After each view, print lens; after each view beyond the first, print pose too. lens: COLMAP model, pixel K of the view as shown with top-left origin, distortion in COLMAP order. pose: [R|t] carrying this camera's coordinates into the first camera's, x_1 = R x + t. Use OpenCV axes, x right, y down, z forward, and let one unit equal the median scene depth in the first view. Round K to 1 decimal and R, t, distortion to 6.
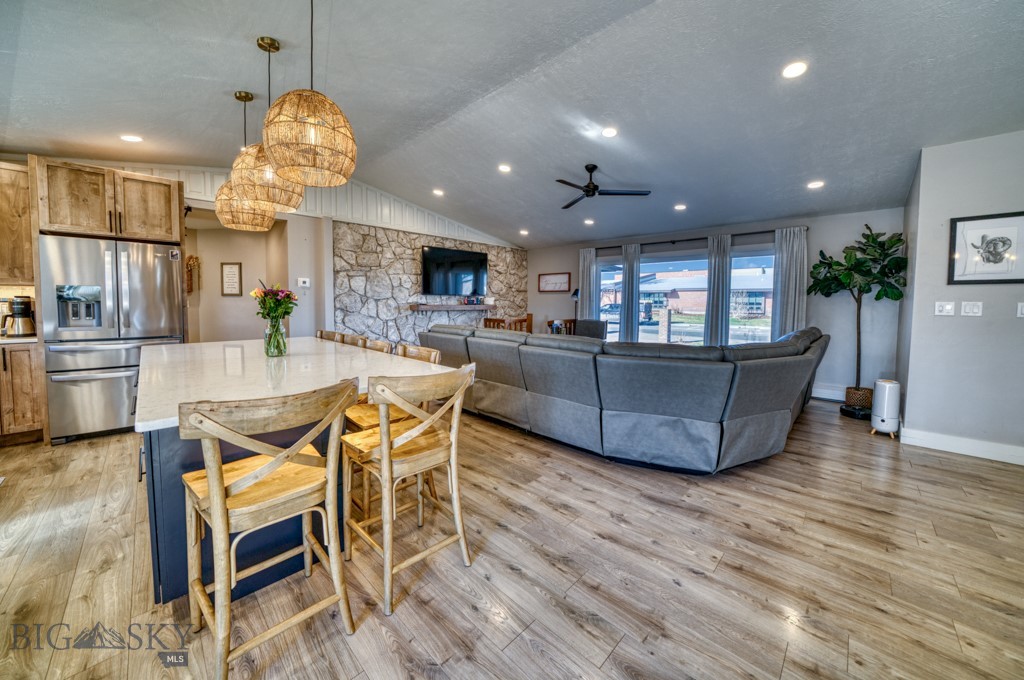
lens RADIAL K [[374.7, 0, 508.7], [0, 374.7, 321.1], [0, 0, 1]] dist [-0.025279, 0.001633]
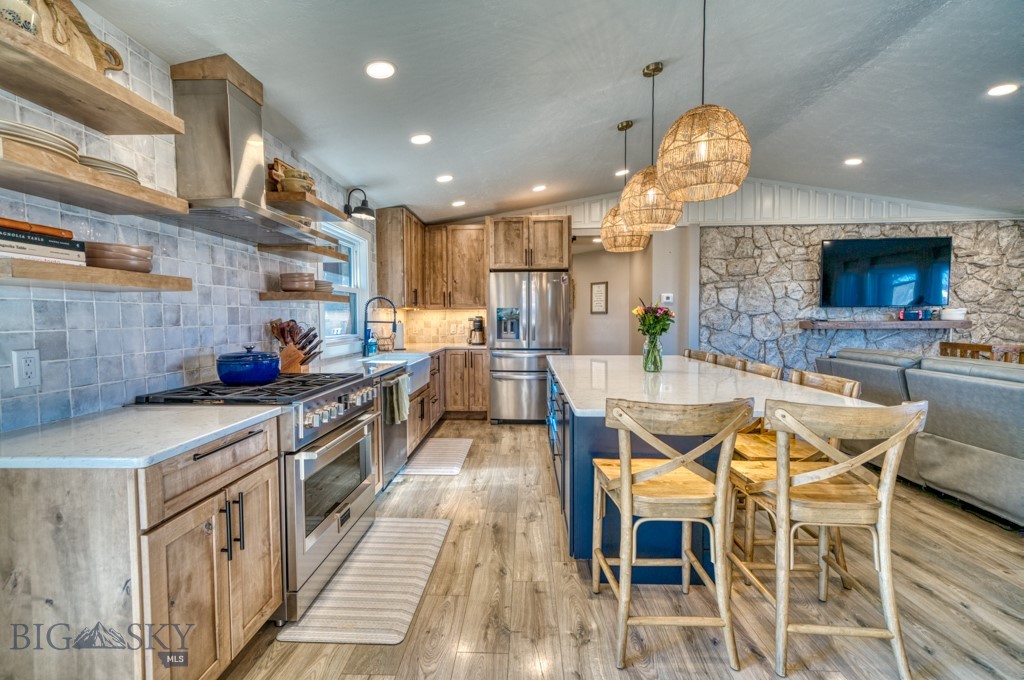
lens RADIAL K [[439.0, 0, 495.0], [0, 439.0, 337.2], [0, 0, 1]] dist [0.008412, 0.002784]
pose [[0.659977, 0.020976, -0.750993, -0.000619], [-0.027315, 0.999619, 0.003915, 0.004320], [0.750789, 0.017930, 0.660298, -0.096692]]
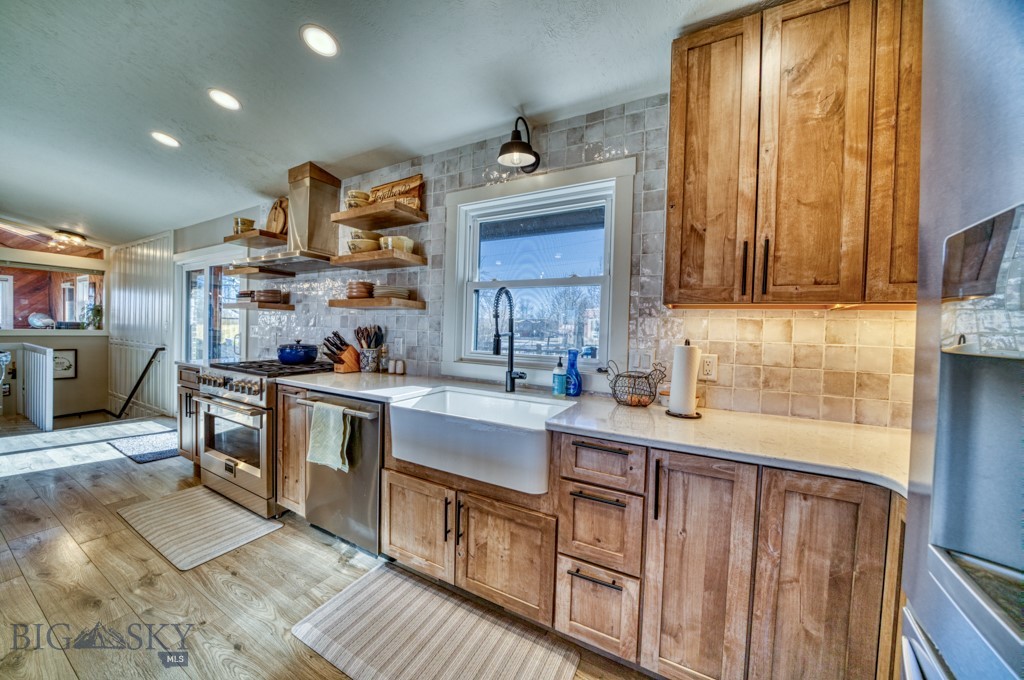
lens RADIAL K [[351.7, 0, 503.1], [0, 351.7, 336.8], [0, 0, 1]] dist [-0.026474, 0.002921]
pose [[-0.955997, -0.027441, -0.292089, -0.973926], [-0.050433, 0.996166, 0.071481, -0.060921], [0.289007, 0.083067, -0.953716, 0.996804]]
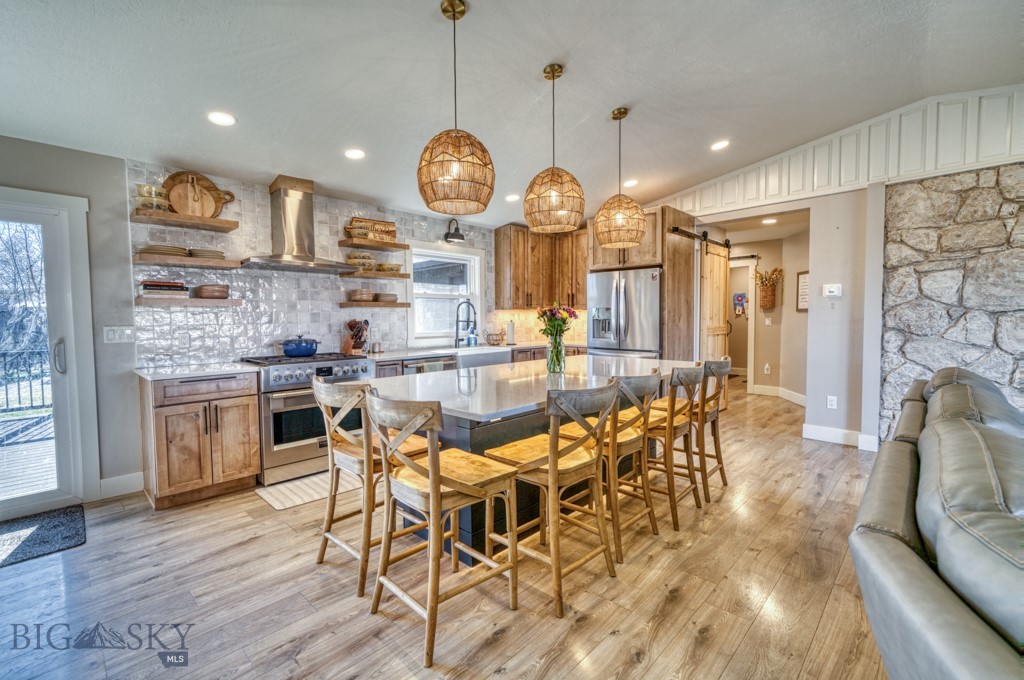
lens RADIAL K [[439.0, 0, 505.6], [0, 439.0, 338.3], [0, 0, 1]] dist [0.008412, 0.002784]
pose [[0.015422, 0.035927, -0.999235, 0.420612], [-0.043307, 0.998440, 0.035230, -0.026076], [0.998943, 0.042731, 0.016954, 0.589020]]
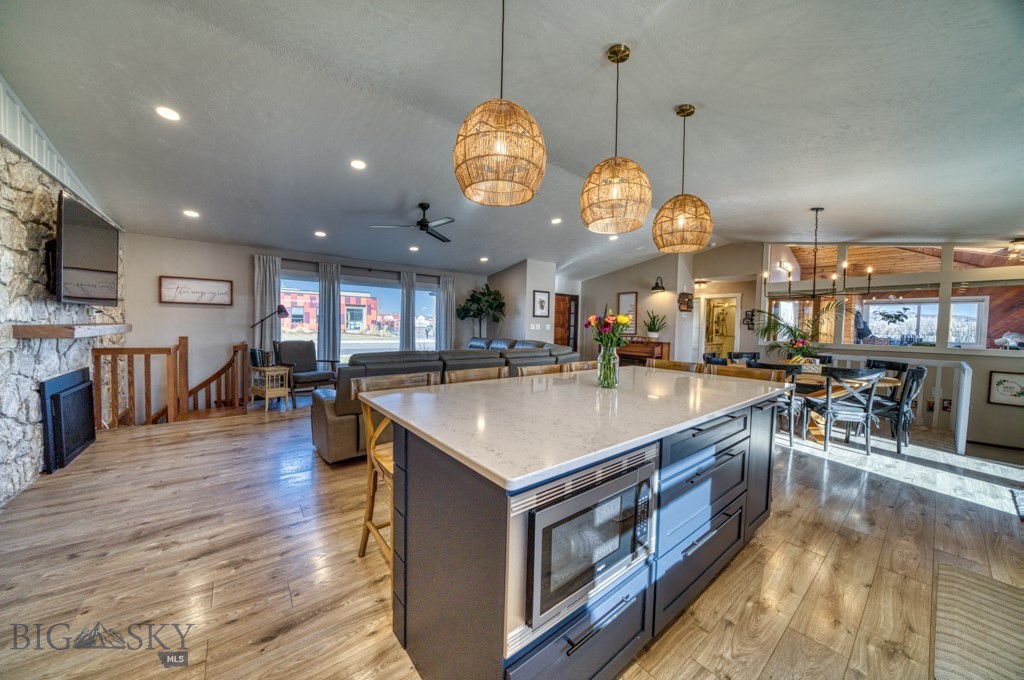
lens RADIAL K [[351.7, 0, 516.0], [0, 351.7, 339.5], [0, 0, 1]] dist [-0.026474, 0.002921]
pose [[0.103600, -0.047181, 0.993499, -1.069325], [0.032907, 0.998490, 0.043986, -0.051338], [-0.994075, 0.028136, 0.104996, 0.794591]]
